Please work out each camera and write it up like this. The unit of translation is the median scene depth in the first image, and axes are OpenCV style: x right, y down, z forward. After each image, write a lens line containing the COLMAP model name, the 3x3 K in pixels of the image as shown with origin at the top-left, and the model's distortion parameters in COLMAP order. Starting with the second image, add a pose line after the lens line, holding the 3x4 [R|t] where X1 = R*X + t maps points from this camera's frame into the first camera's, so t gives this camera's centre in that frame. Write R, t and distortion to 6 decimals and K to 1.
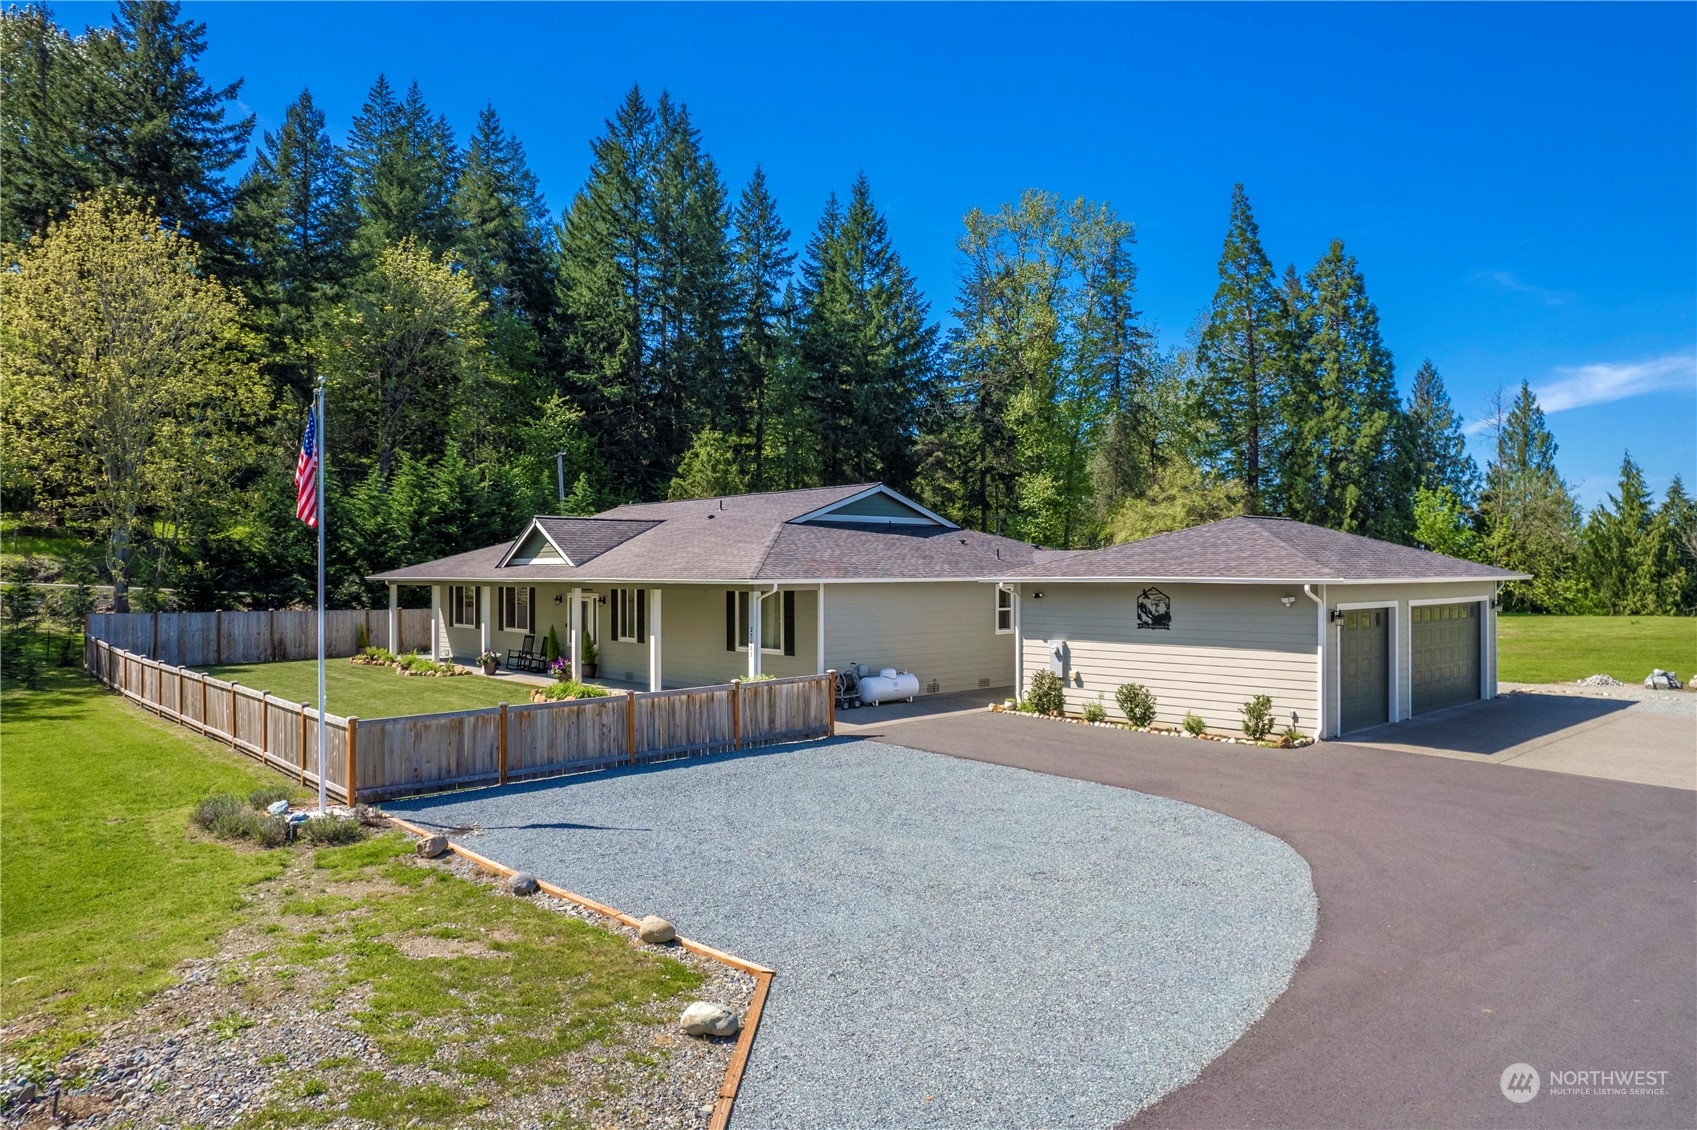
lens RADIAL K [[1121.1, 0, 848.5], [0, 1121.1, 565.0], [0, 0, 1]] dist [-0.020906, 0.000898]
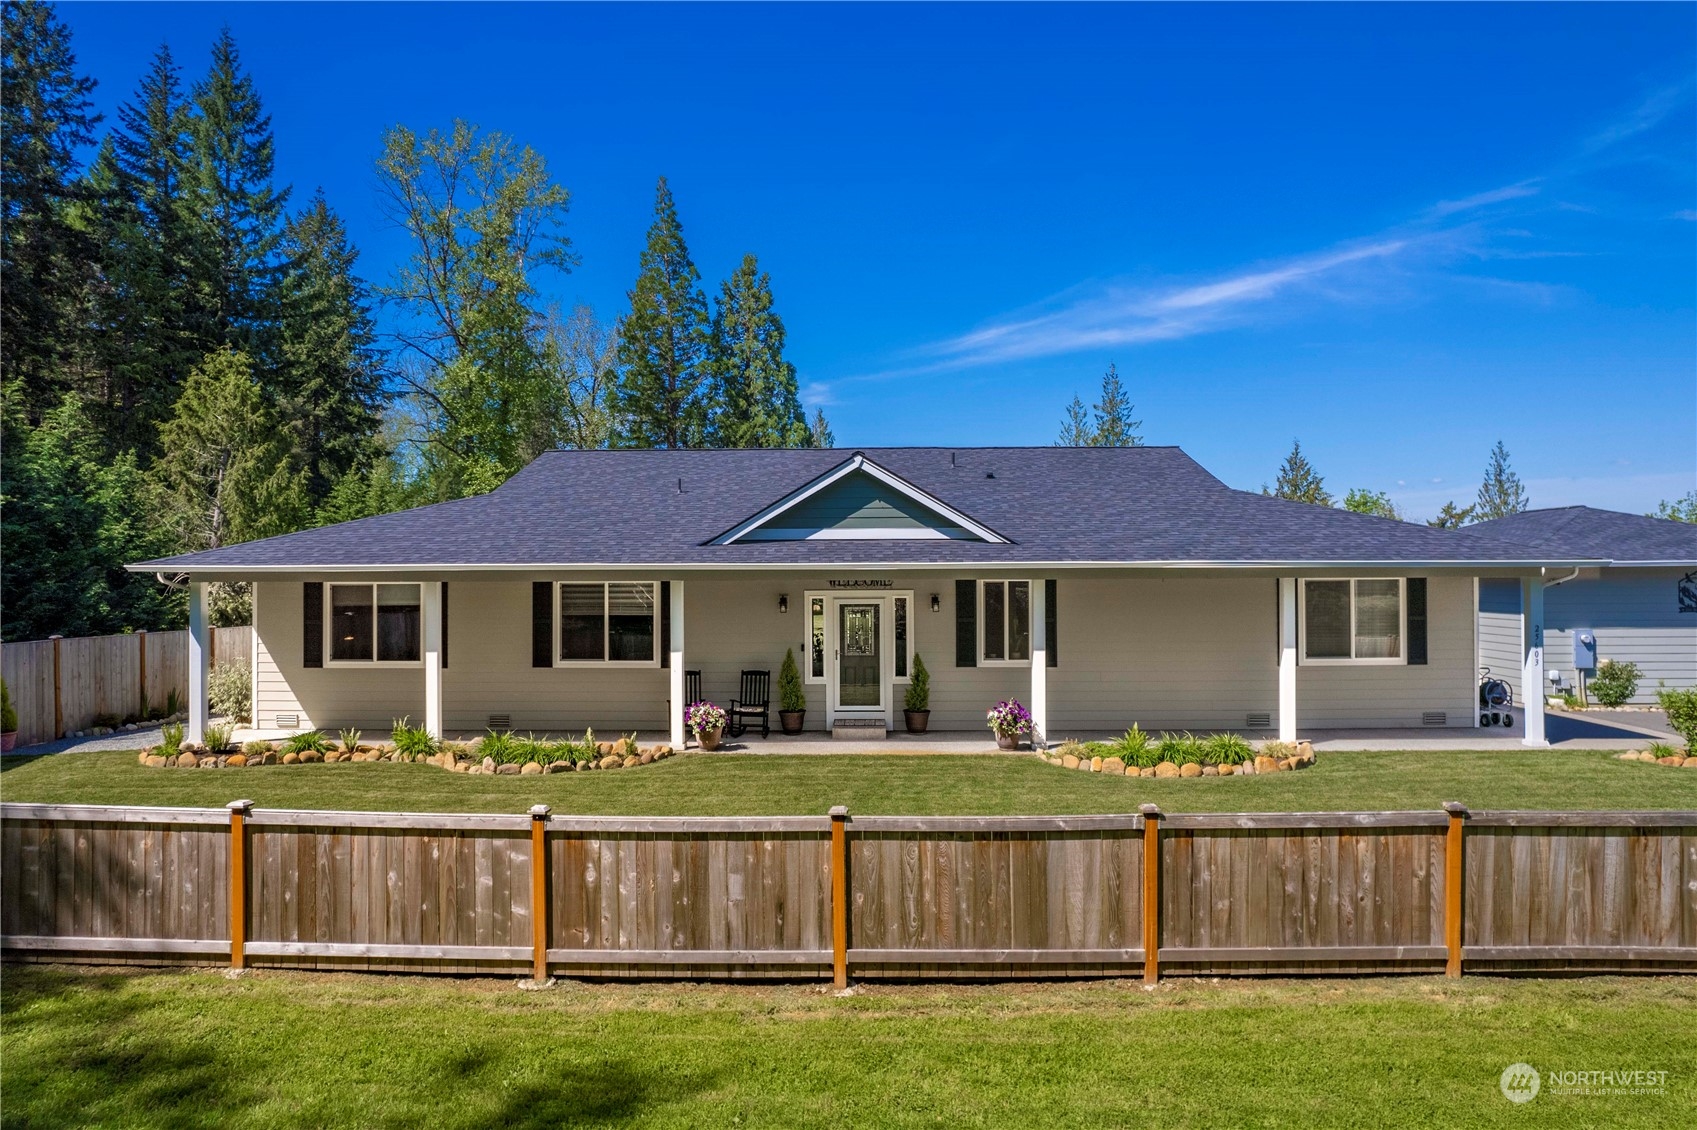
lens RADIAL K [[1102.7, 0, 848.5], [0, 1102.7, 565.0], [0, 0, 1]] dist [-0.023241, 0.001717]
pose [[0.686131, 0.005643, 0.727456, -0.286225], [-0.001941, 0.999981, -0.005926, 0.006448], [-0.727476, 0.002654, 0.686128, 0.261735]]
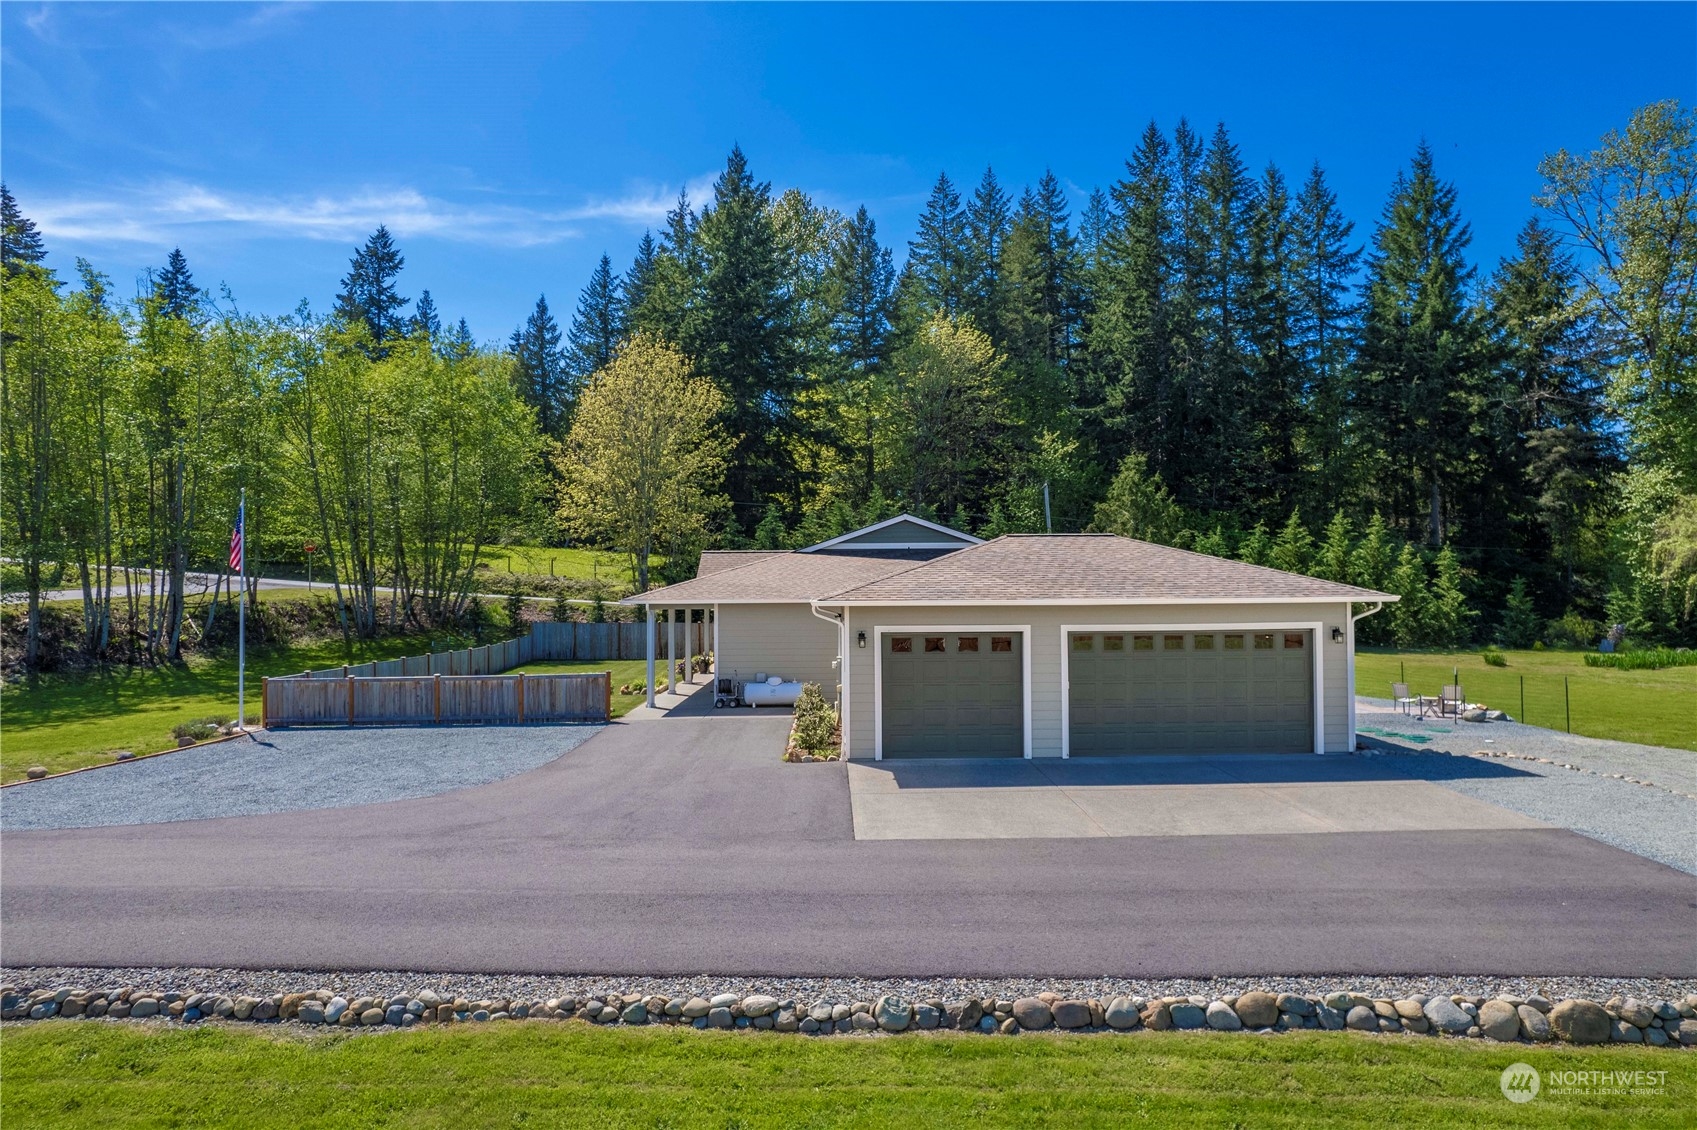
lens RADIAL K [[1102.7, 0, 848.5], [0, 1102.7, 565.0], [0, 0, 1]] dist [-0.023241, 0.001717]
pose [[0.756650, -0.018238, -0.653565, 0.285538], [0.004801, 0.999739, -0.022339, 0.000874], [0.653802, 0.013765, 0.756540, 0.063195]]
